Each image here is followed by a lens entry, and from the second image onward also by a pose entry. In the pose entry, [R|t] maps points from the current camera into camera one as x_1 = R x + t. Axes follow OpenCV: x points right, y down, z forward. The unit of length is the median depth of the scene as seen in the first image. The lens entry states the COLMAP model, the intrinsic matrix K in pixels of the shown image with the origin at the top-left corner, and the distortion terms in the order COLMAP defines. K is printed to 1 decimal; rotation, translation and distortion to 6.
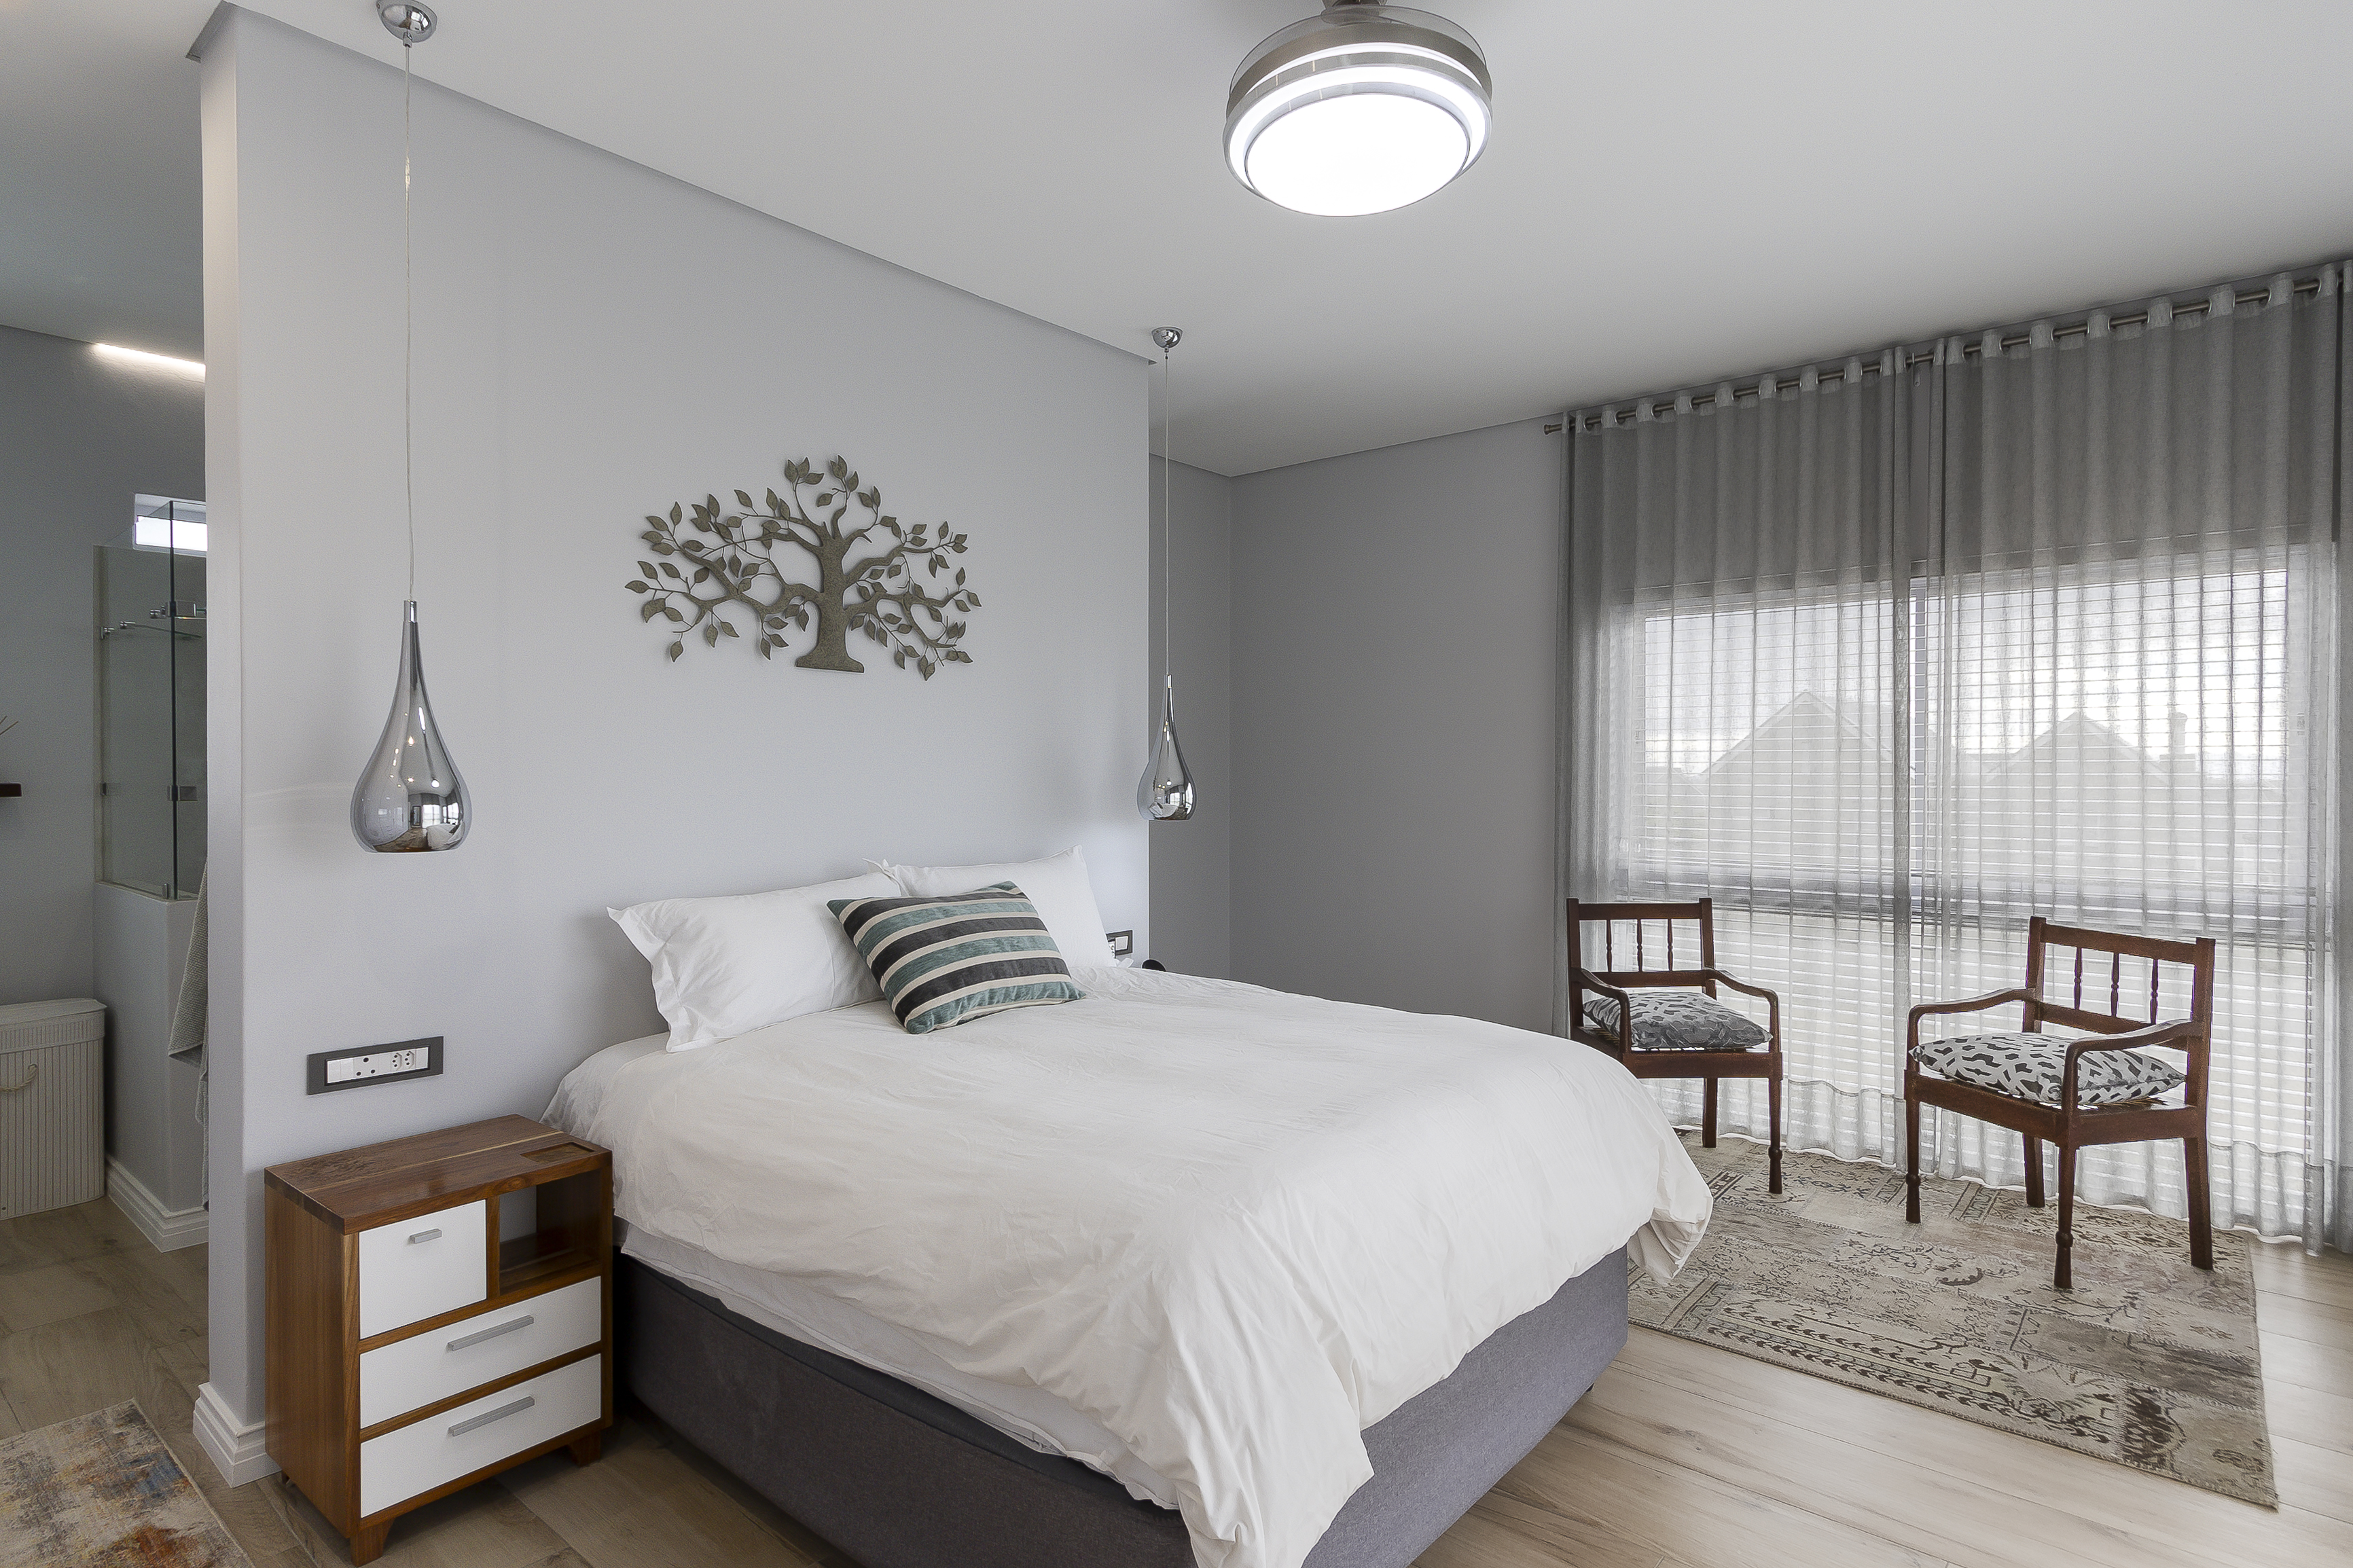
lens RADIAL K [[1253.3, 0, 1185.8], [0, 1253.3, 789.1], [0, 0, 1]] dist [-0.011174, -0.000034]
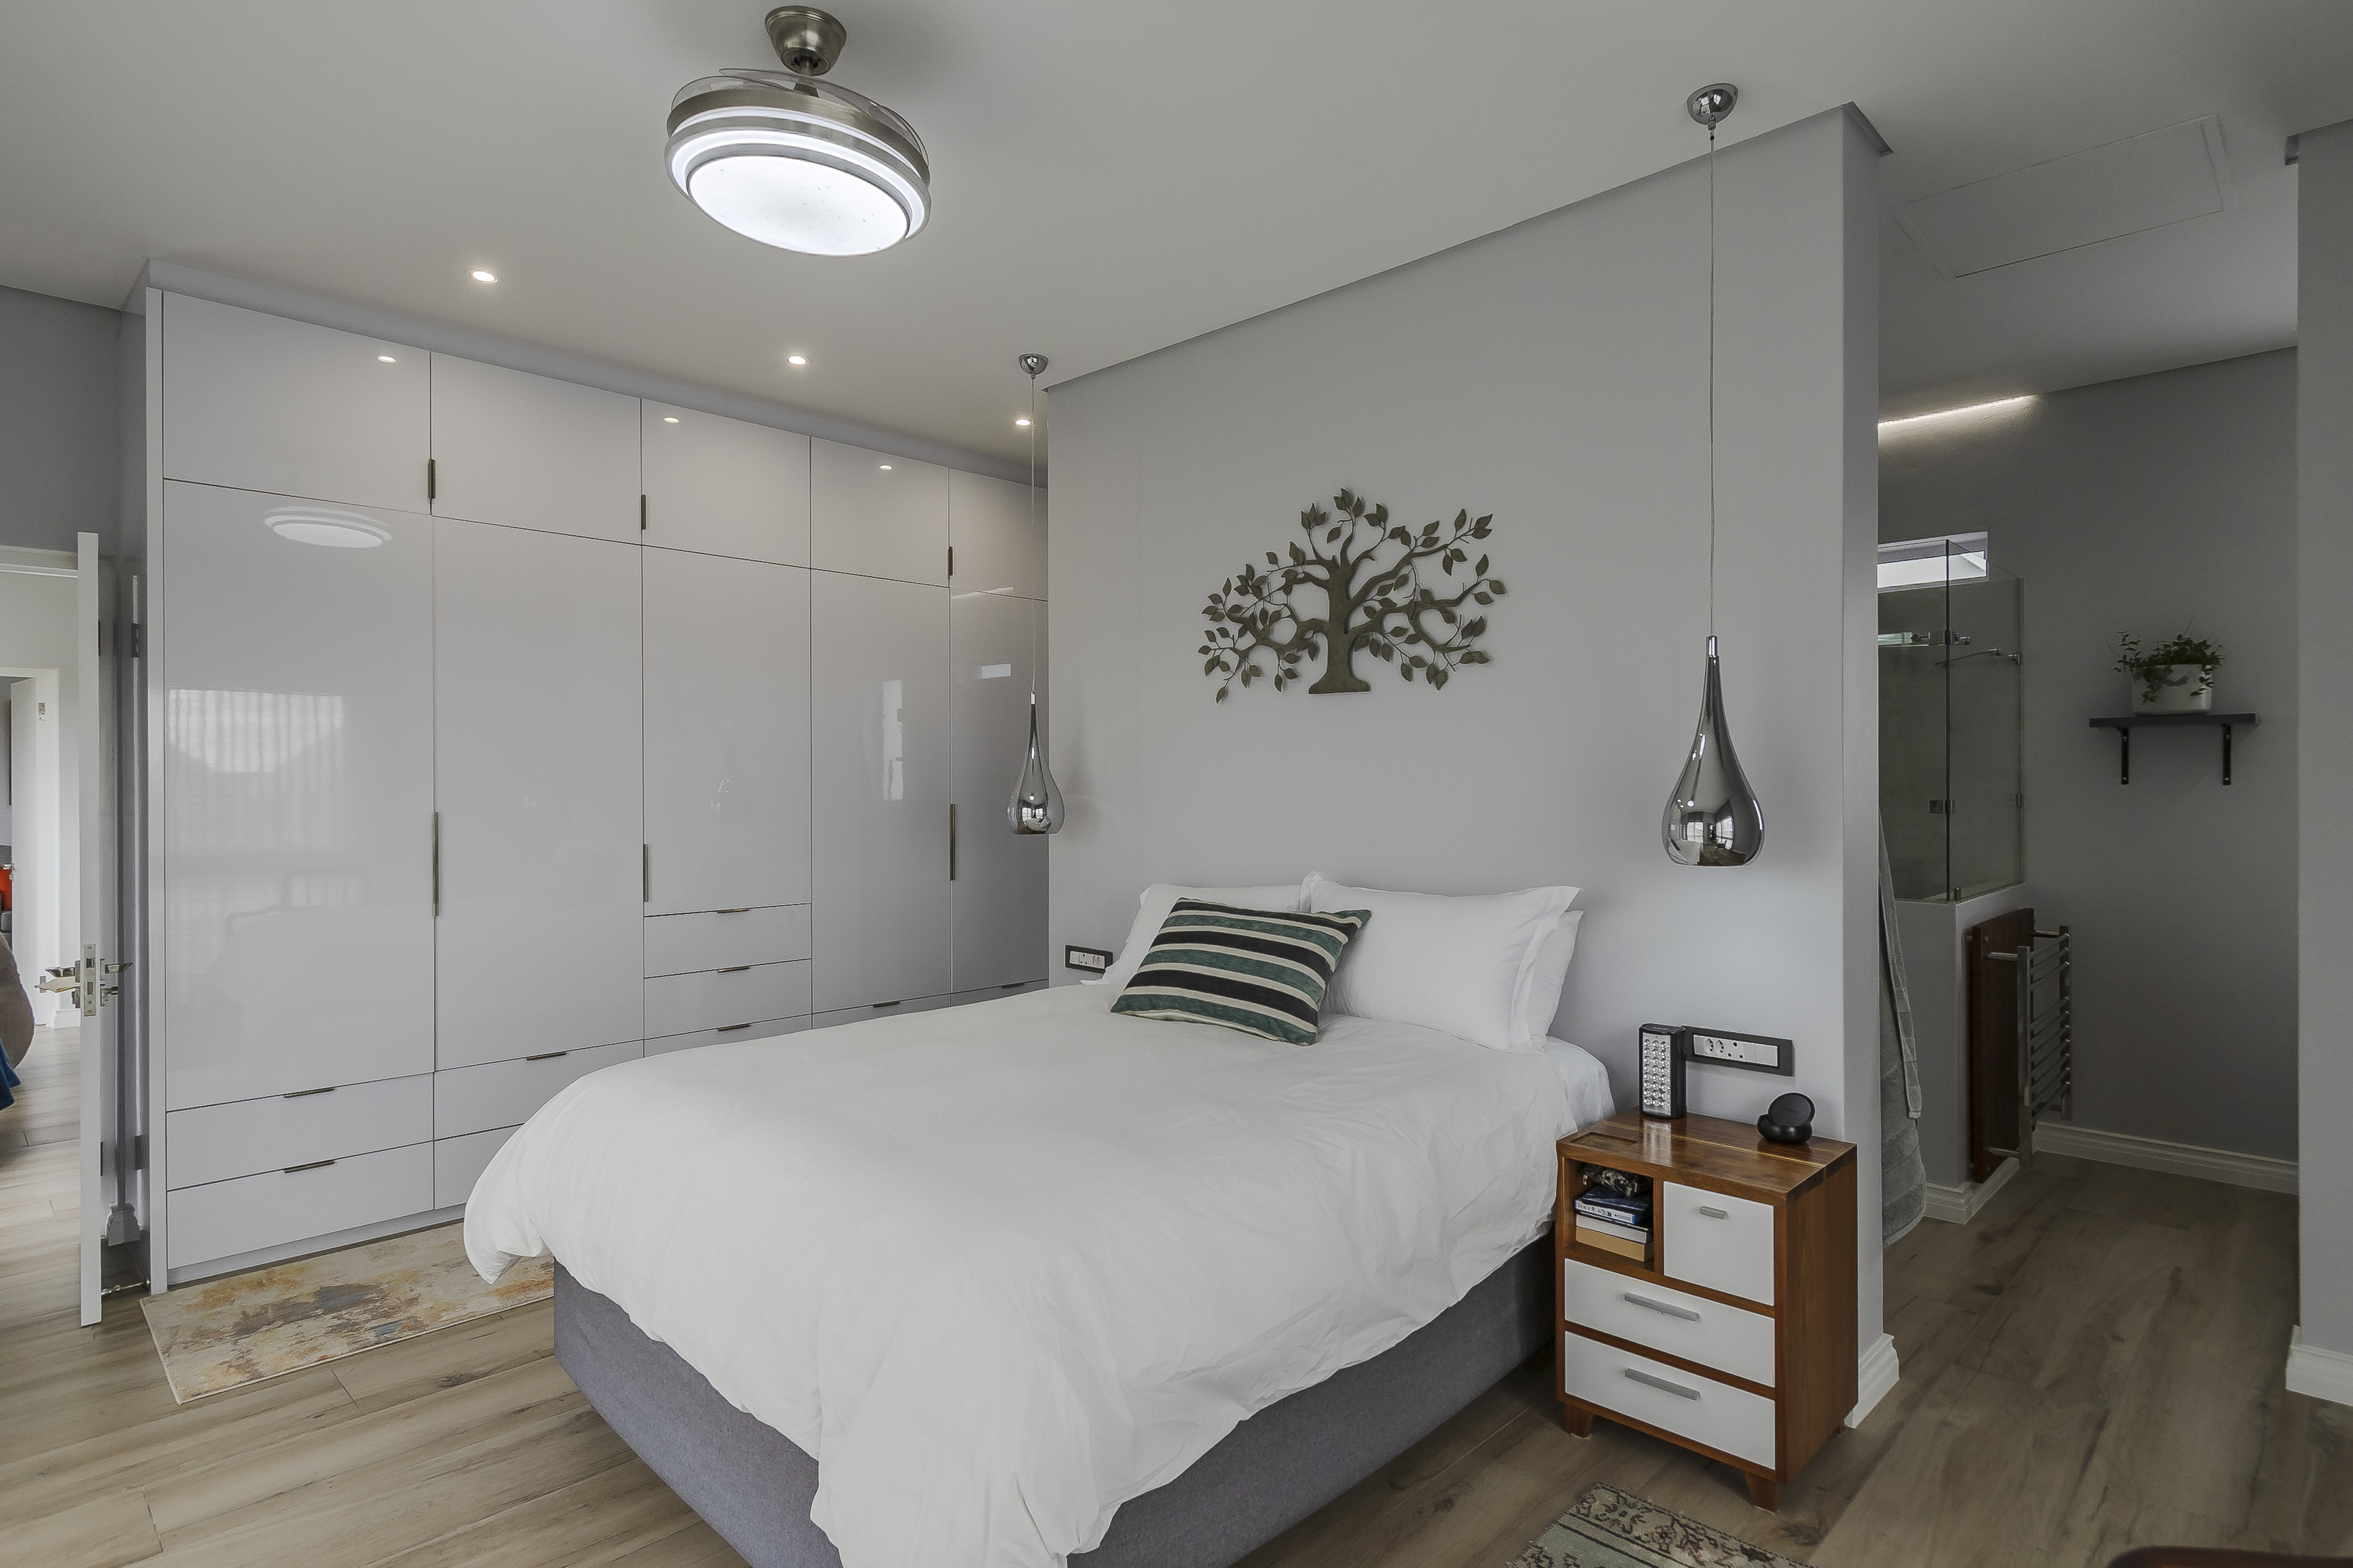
lens RADIAL K [[1253.3, 0, 1185.8], [0, 1253.3, 789.1], [0, 0, 1]] dist [-0.011174, -0.000034]
pose [[-0.095370, 0.004168, -0.995433, 0.790361], [-0.009948, 0.999937, 0.005140, -0.017716], [0.995392, 0.010392, -0.095323, 0.977770]]
